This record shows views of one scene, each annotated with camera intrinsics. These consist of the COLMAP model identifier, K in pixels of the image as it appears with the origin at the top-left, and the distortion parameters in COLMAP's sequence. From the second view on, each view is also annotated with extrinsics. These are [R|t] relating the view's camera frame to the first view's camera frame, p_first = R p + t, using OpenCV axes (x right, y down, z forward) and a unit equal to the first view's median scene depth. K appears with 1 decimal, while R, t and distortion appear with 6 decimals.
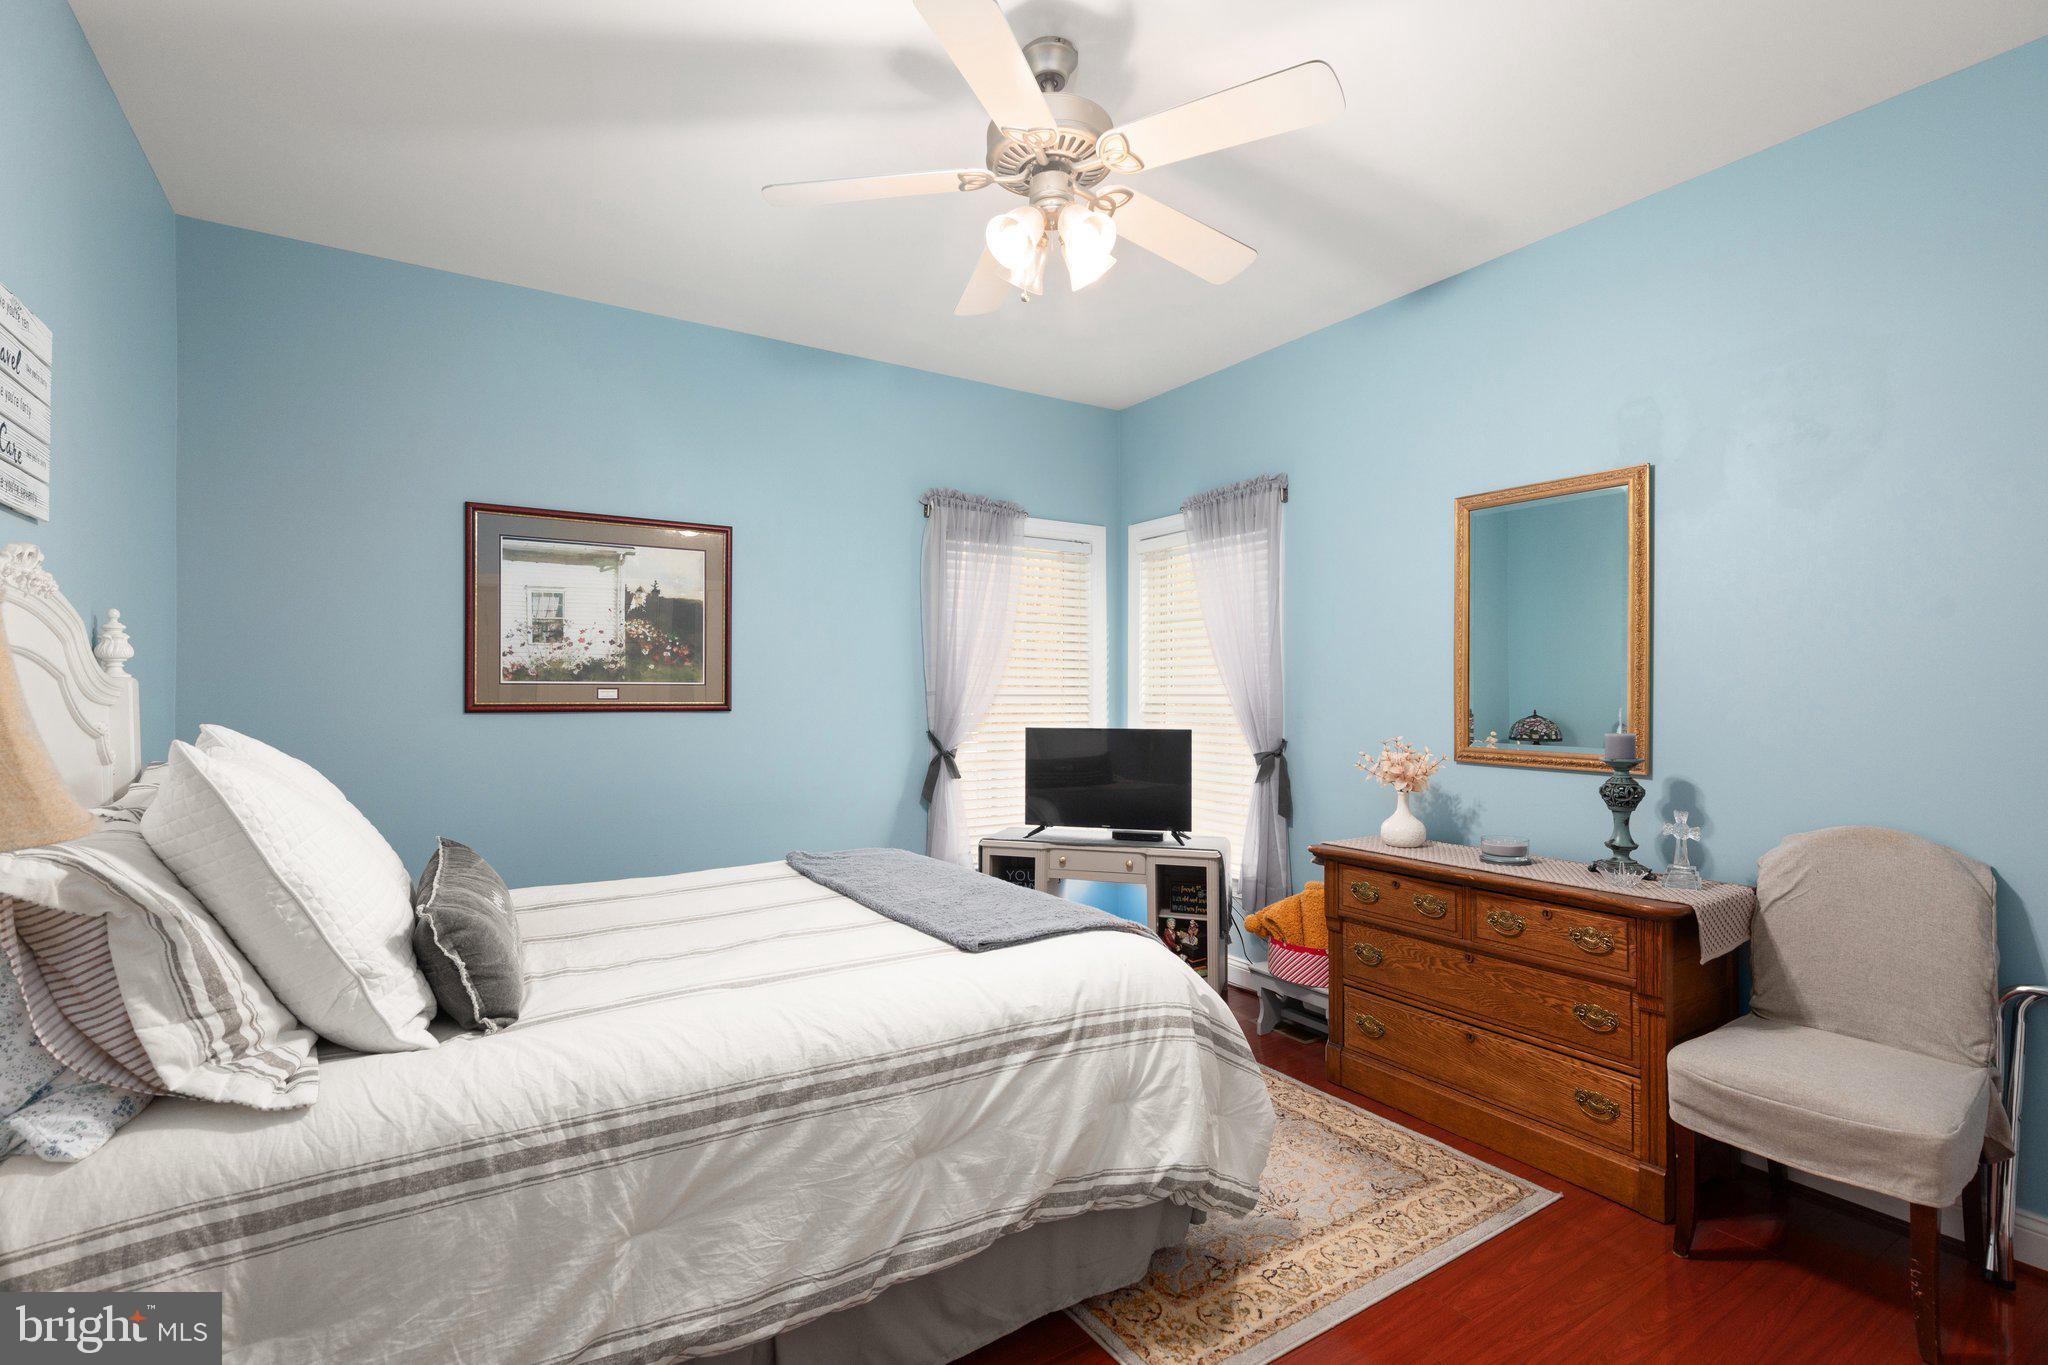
lens RADIAL K [[941.3, 0, 1023.0], [0, 941.3, 690.8], [0, 0, 1]] dist [0.004700, -0.001022]
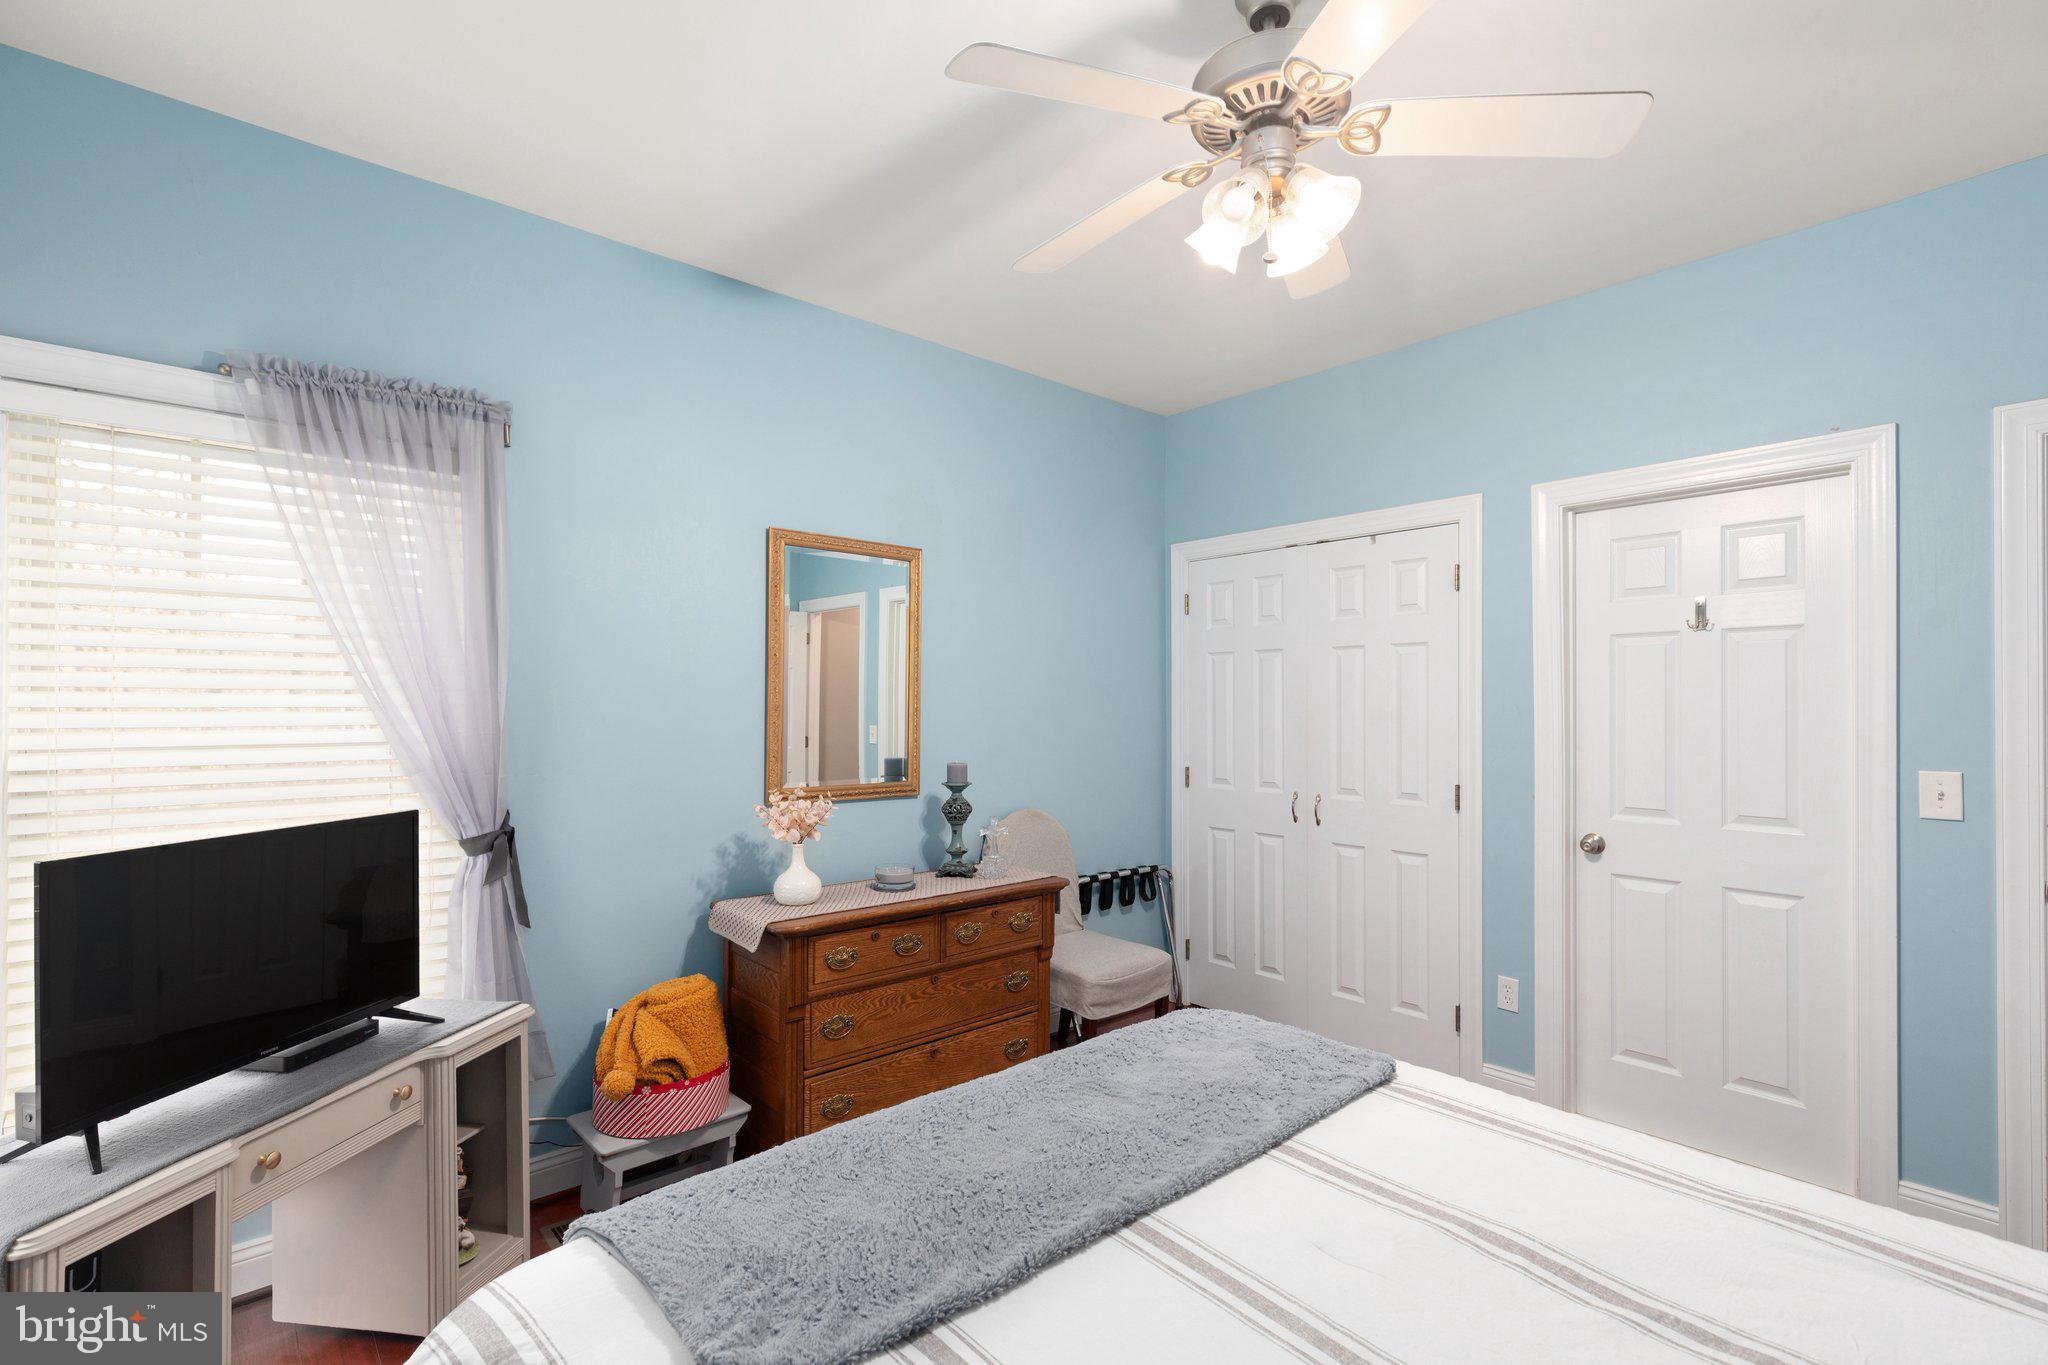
lens RADIAL K [[941.3, 0, 1023.6], [0, 941.3, 698.8], [0, 0, 1]] dist [0.004700, -0.001022]
pose [[-0.158167, 0.007278, 0.987386, -0.510190], [-0.006388, 0.999944, -0.008394, -0.025568], [-0.987392, -0.007635, -0.158111, 0.892819]]
